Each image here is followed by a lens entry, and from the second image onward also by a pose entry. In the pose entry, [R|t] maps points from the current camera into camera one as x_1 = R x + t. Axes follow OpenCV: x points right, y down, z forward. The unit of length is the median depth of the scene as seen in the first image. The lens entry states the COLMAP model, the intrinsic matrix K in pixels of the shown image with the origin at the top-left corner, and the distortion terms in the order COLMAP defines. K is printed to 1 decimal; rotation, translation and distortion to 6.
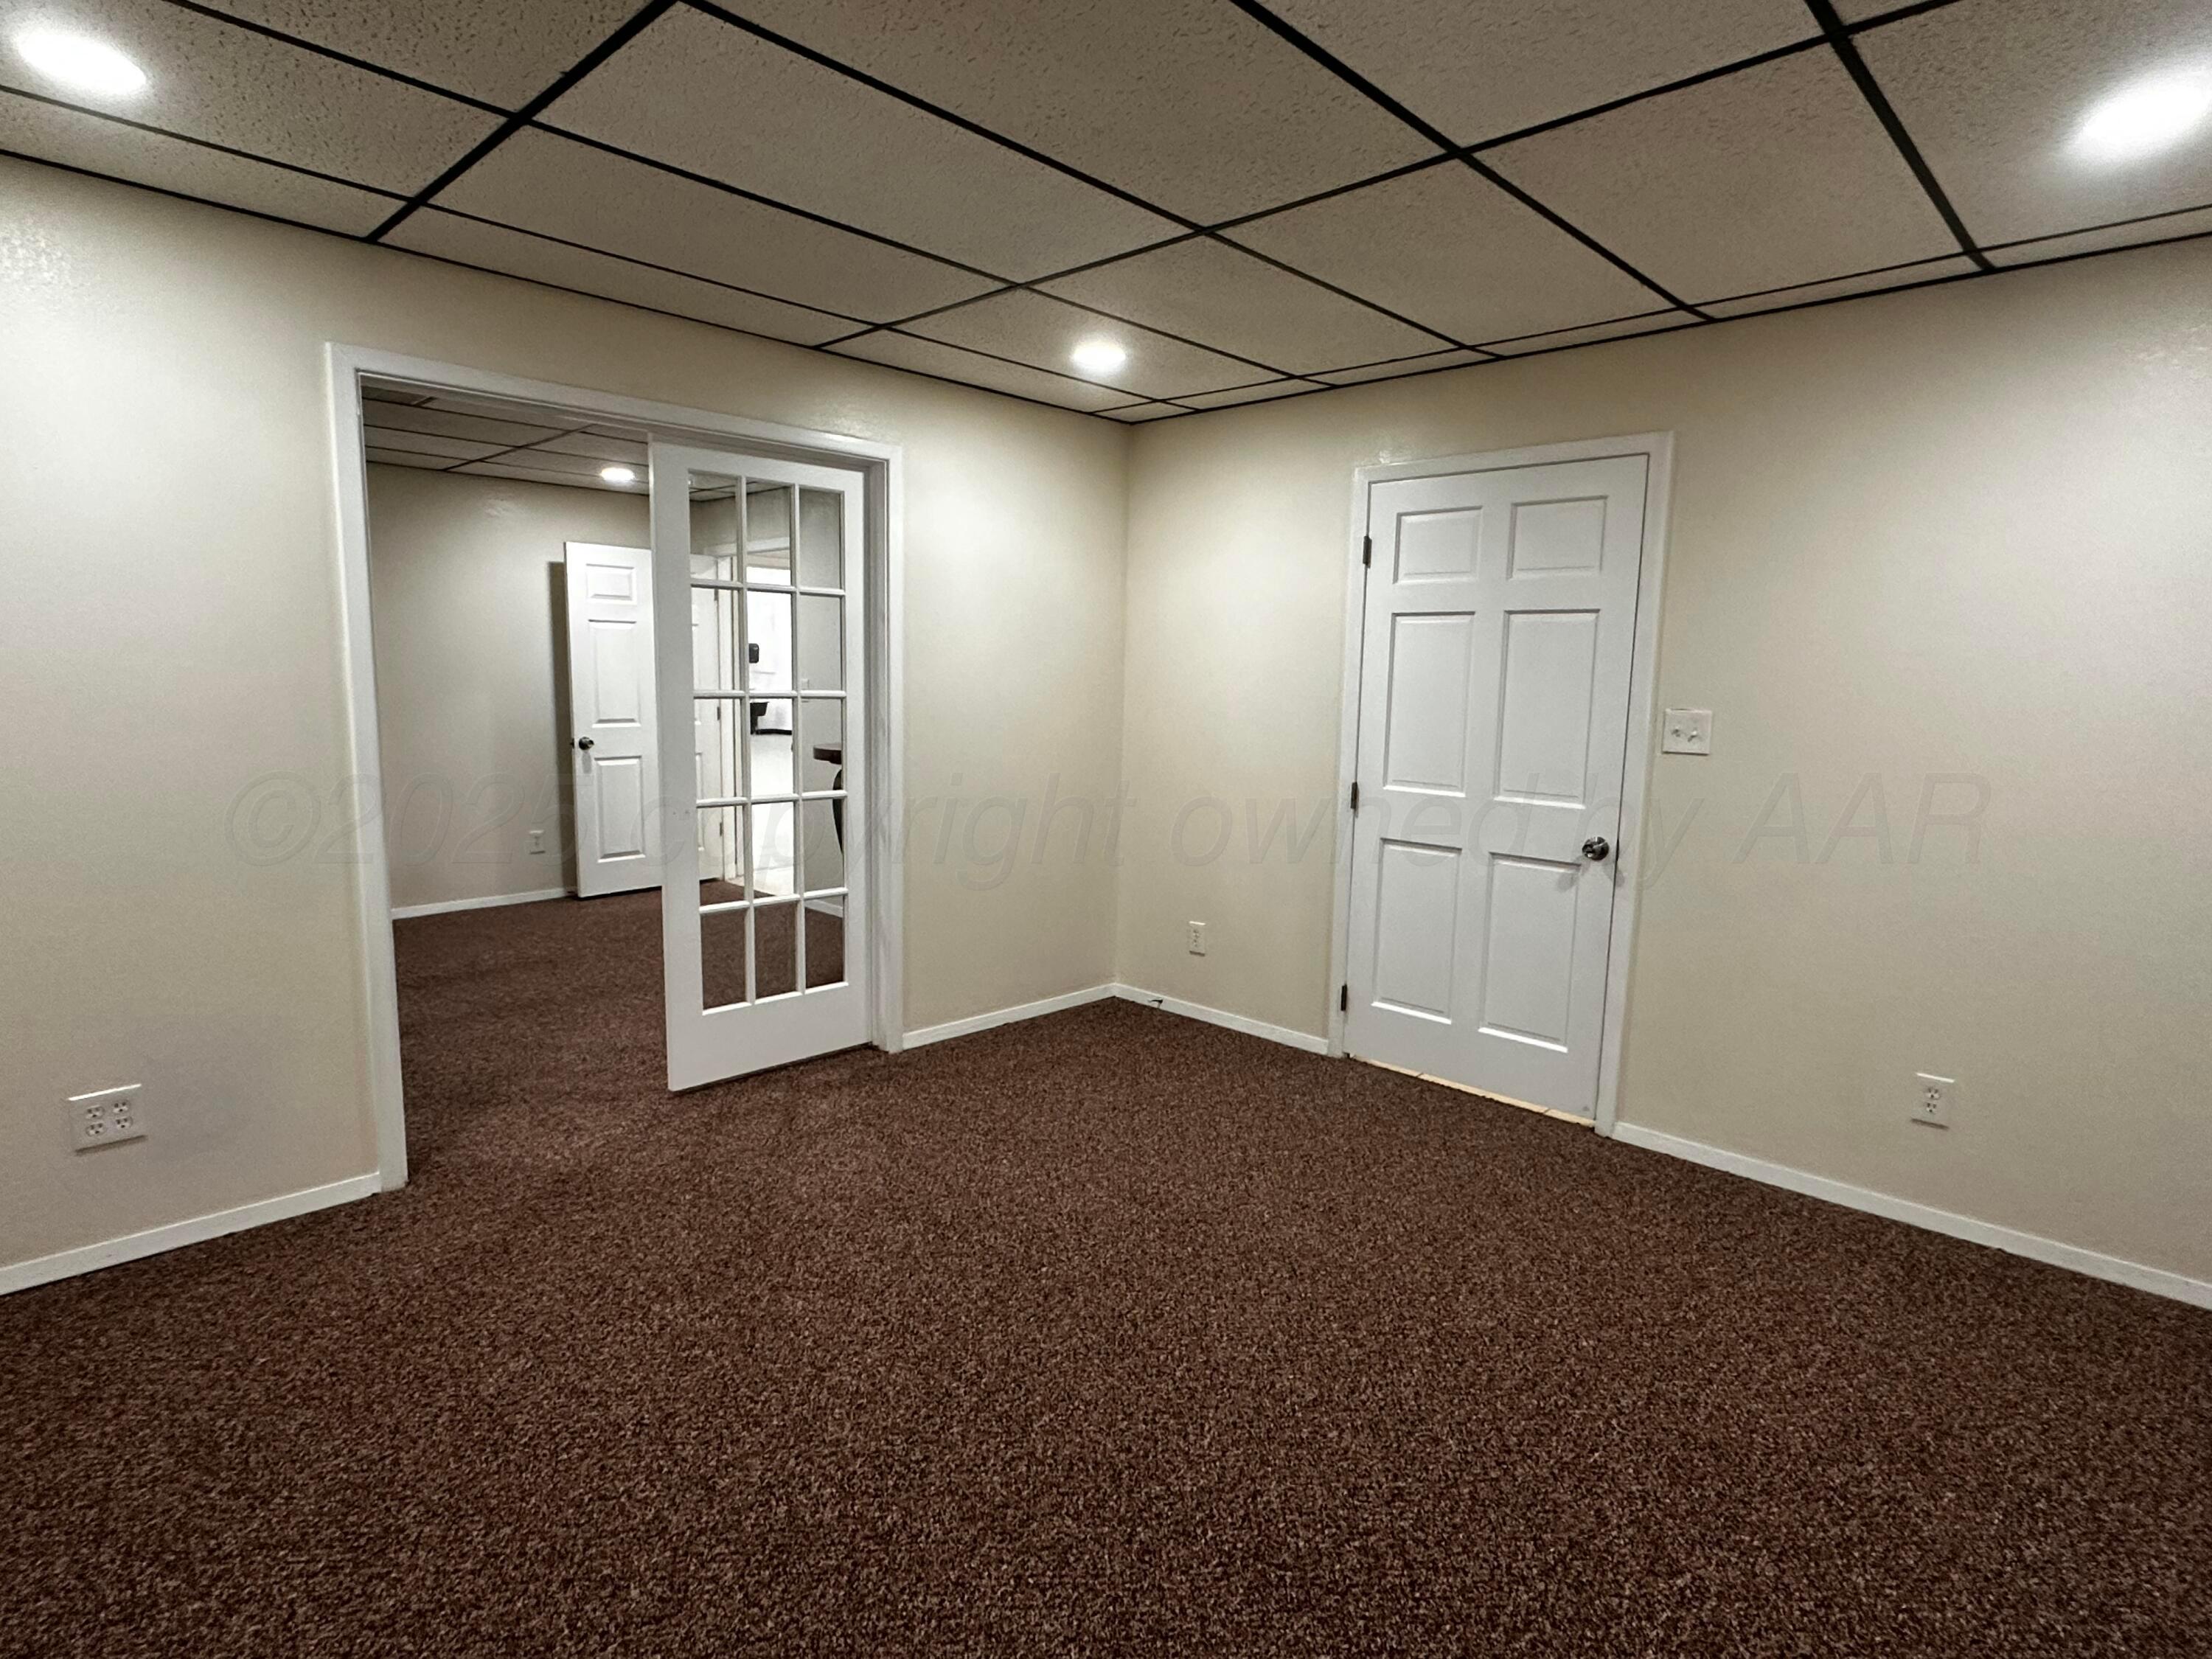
lens RADIAL K [[1167.1, 0, 1097.1], [0, 1167.1, 827.6], [0, 0, 1]] dist [0.000311, -0.000128]
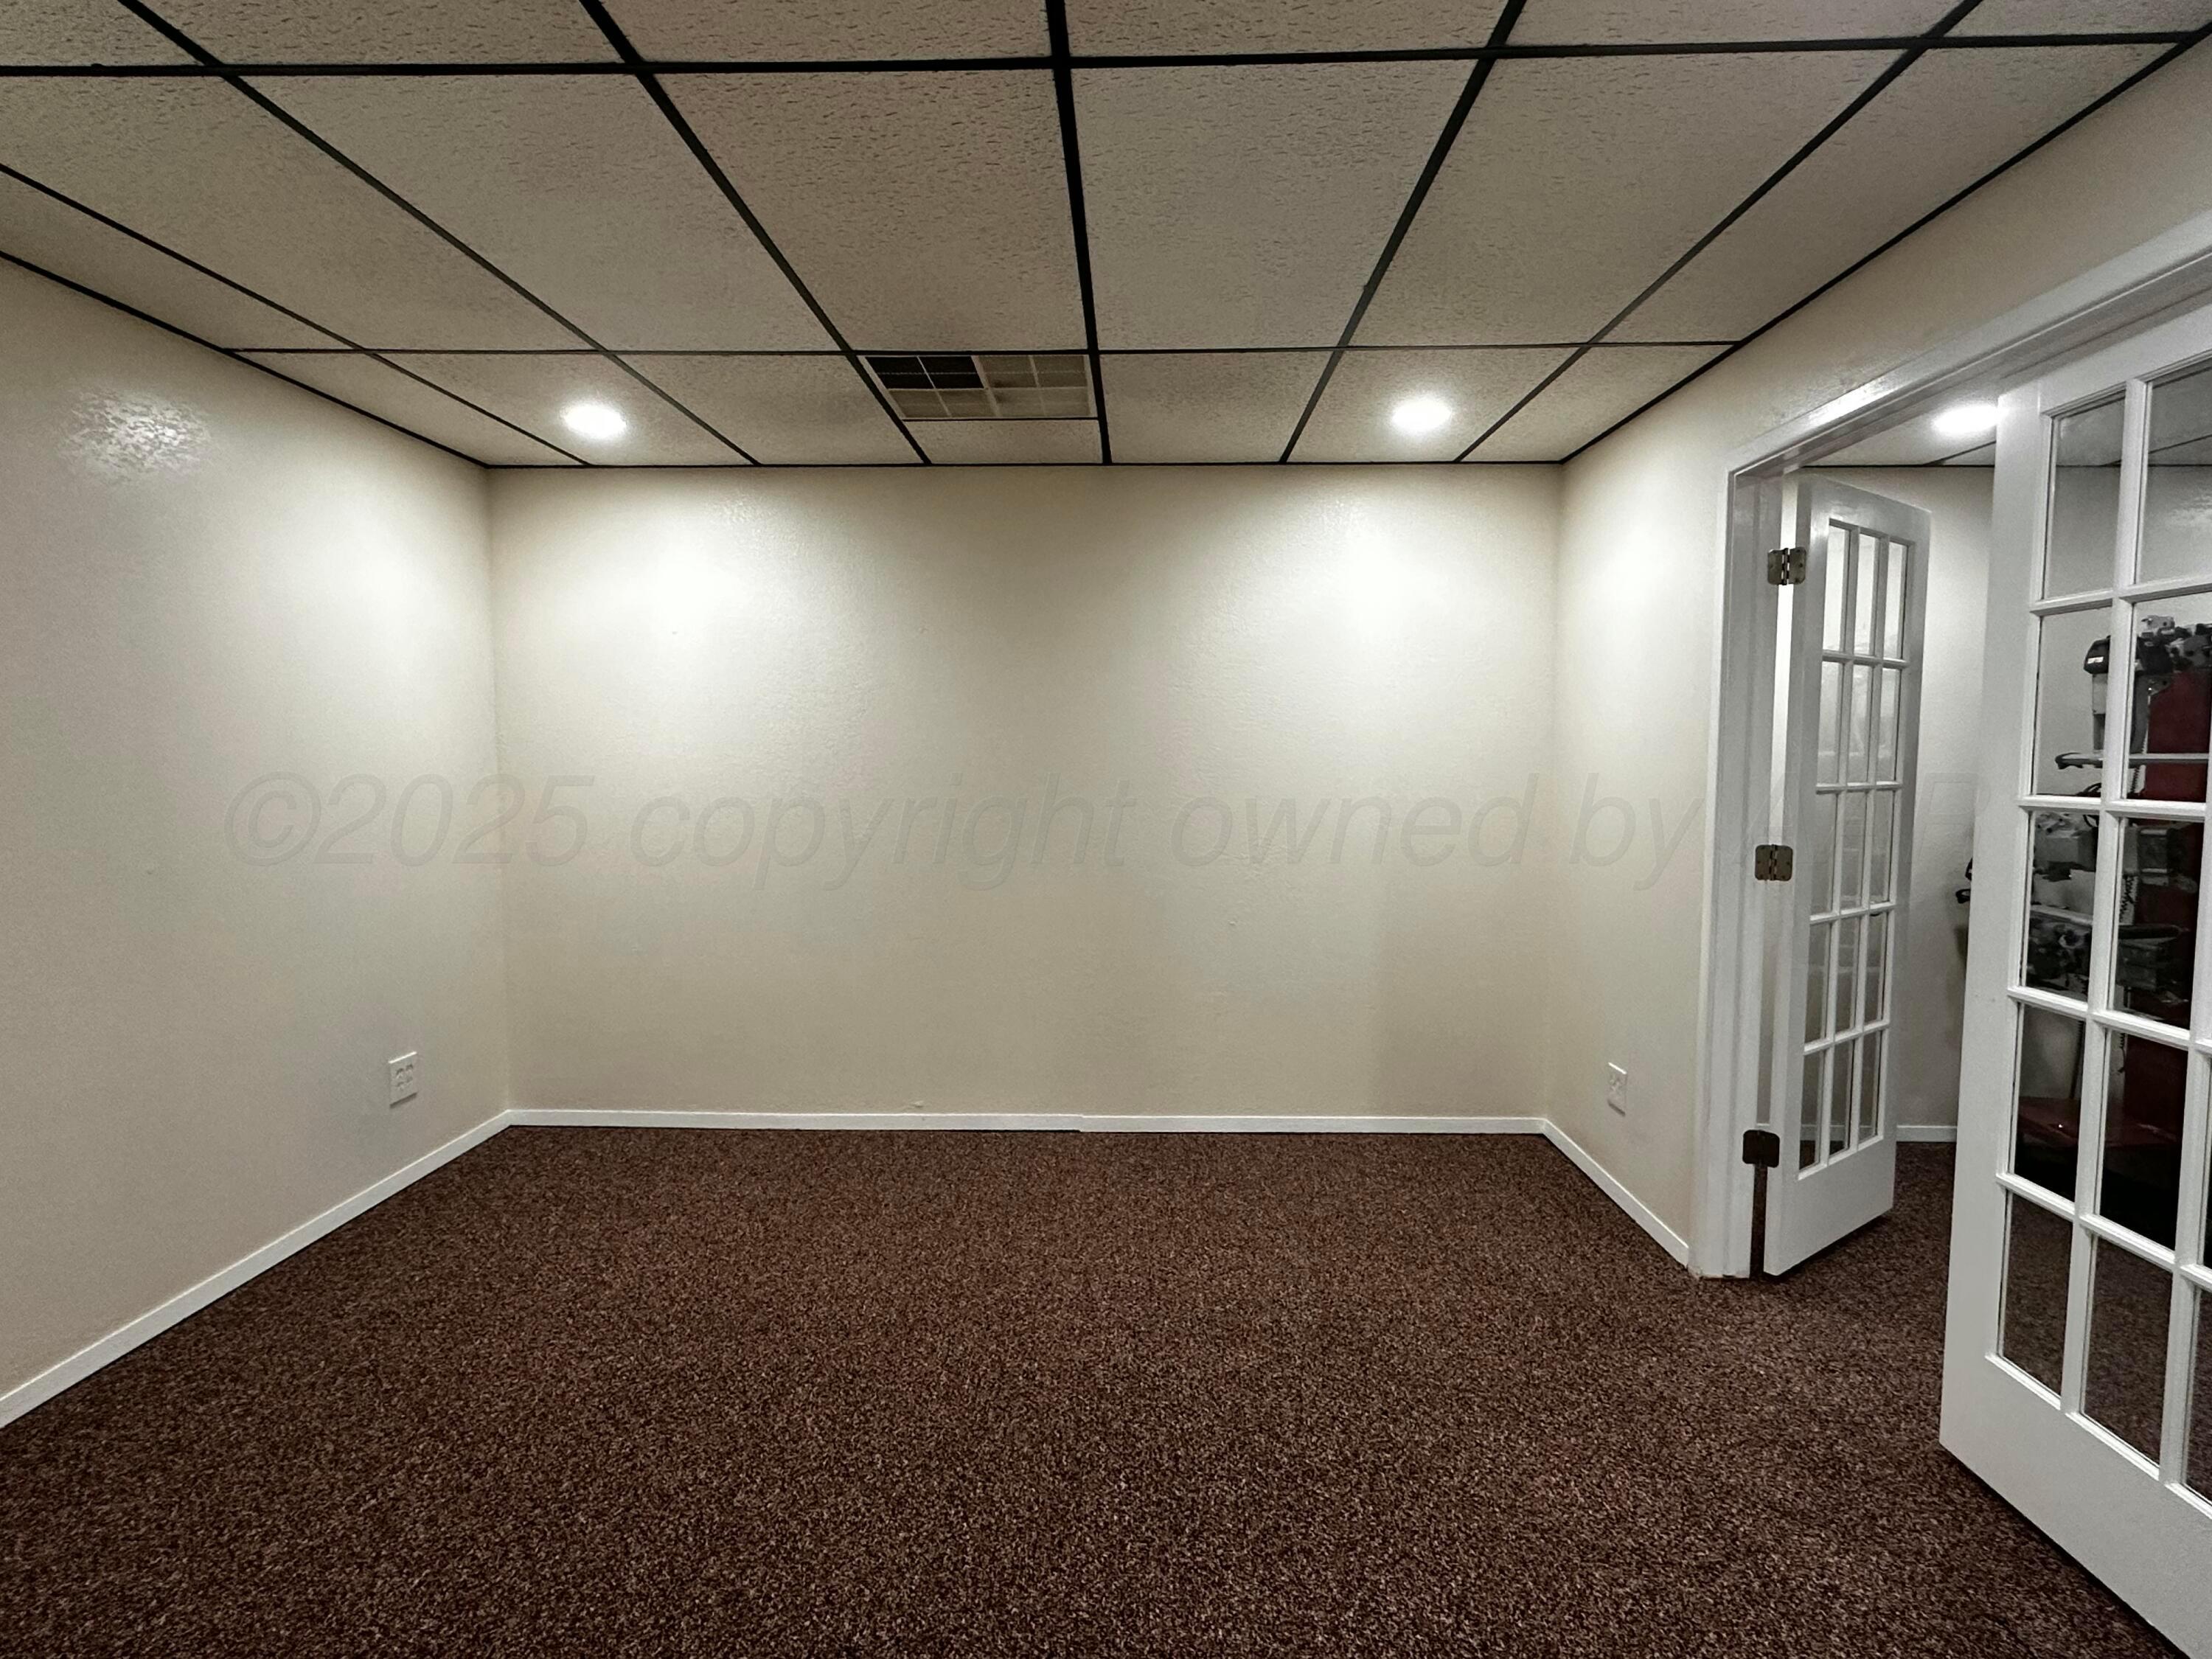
lens RADIAL K [[1167.1, 0, 1095.0], [0, 1167.1, 831.2], [0, 0, 1]] dist [0.000311, -0.000128]
pose [[-0.737204, 0.023745, -0.675253, 0.576676], [-0.107732, 0.982466, 0.152164, -0.209438], [0.667026, 0.184922, -0.721720, 1.716644]]
